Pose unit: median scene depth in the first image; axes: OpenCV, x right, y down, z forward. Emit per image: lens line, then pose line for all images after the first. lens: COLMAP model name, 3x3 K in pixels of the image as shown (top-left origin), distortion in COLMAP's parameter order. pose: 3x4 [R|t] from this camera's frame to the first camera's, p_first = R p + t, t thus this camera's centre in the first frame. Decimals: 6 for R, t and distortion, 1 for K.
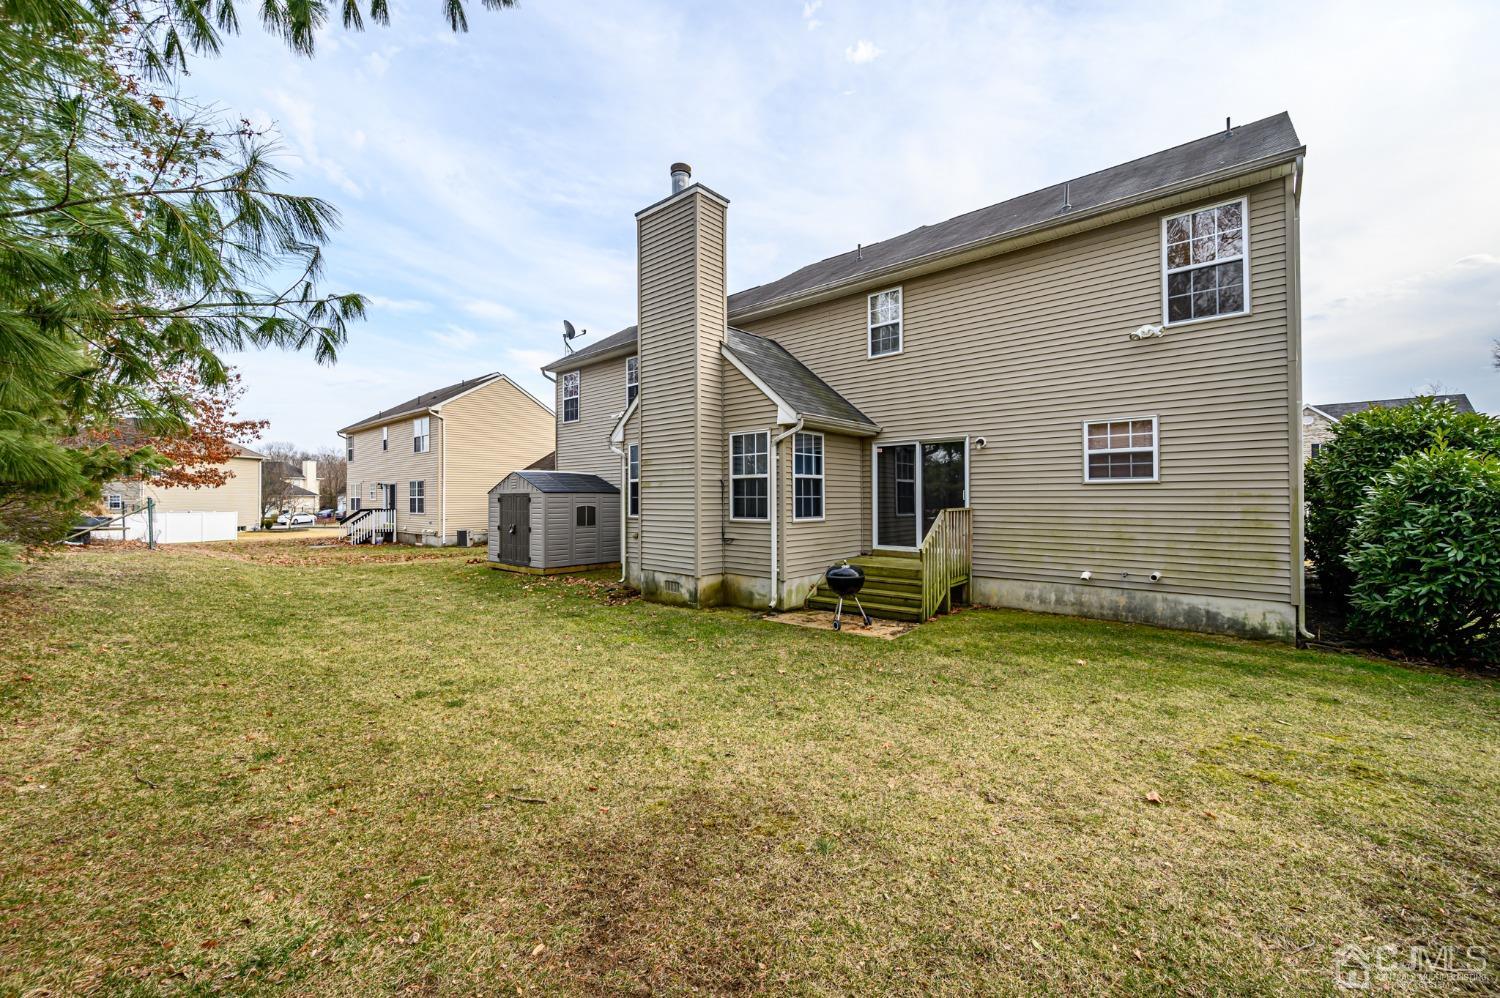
lens RADIAL K [[588.4, 0, 750.0], [0, 588.4, 499.0], [0, 0, 1]] dist [0.000920, 0.000053]
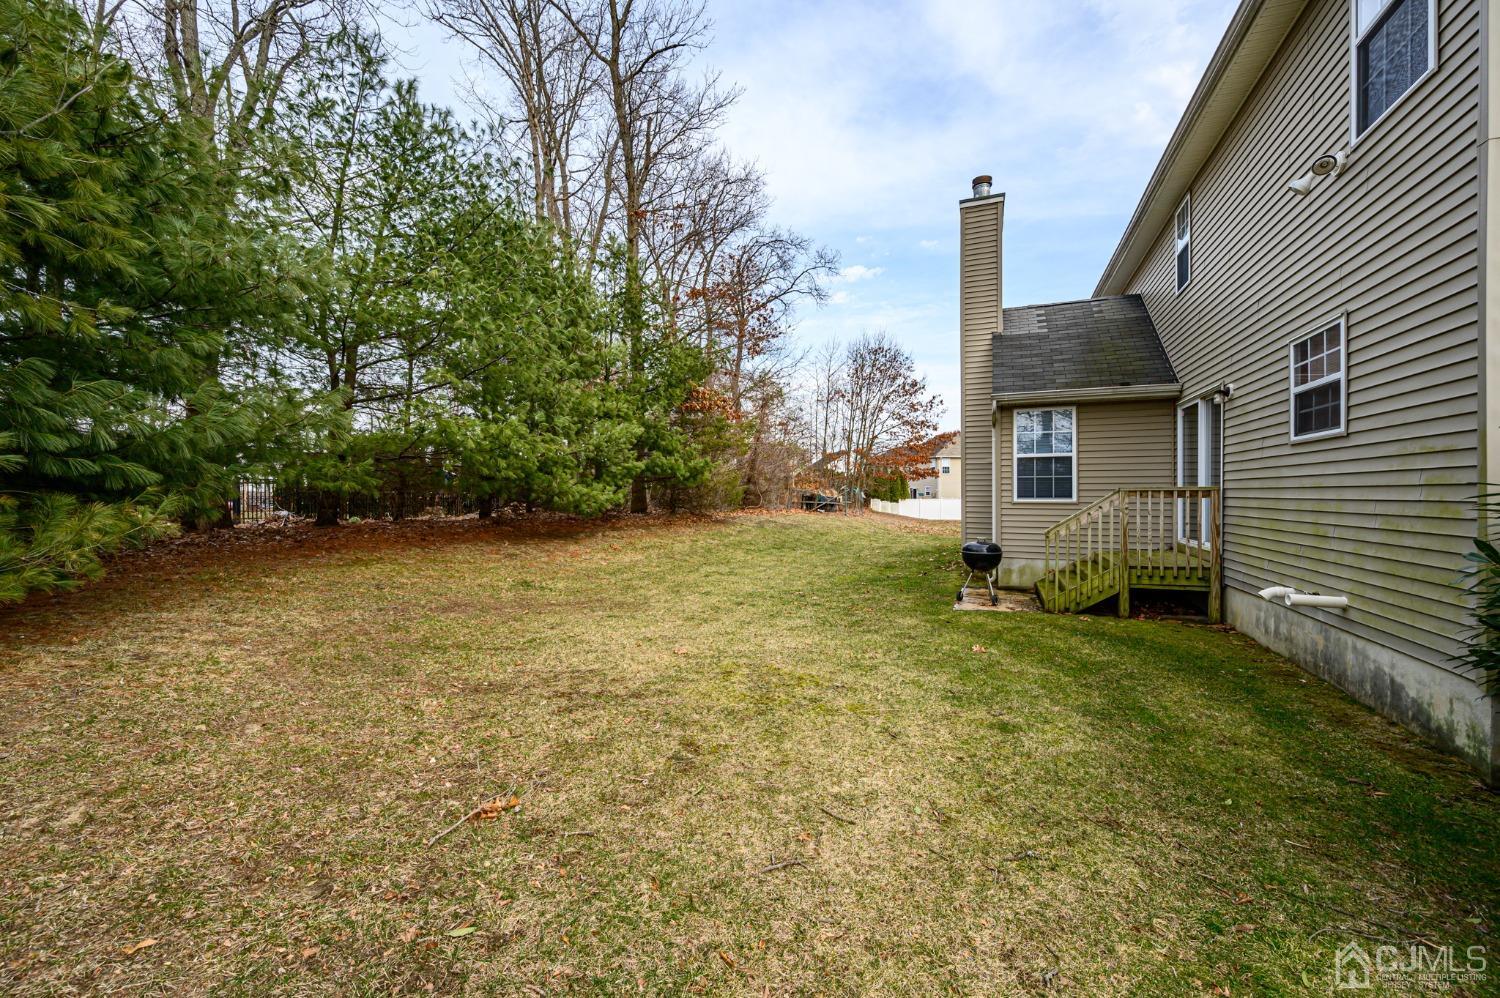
lens RADIAL K [[588.4, 0, 750.0], [0, 588.4, 499.0], [0, 0, 1]] dist [0.000920, 0.000053]
pose [[0.333854, 0.015009, -0.942505, 1.025602], [-0.003078, 0.999885, 0.014833, 0.025742], [0.942620, -0.002051, 0.333862, 0.285973]]
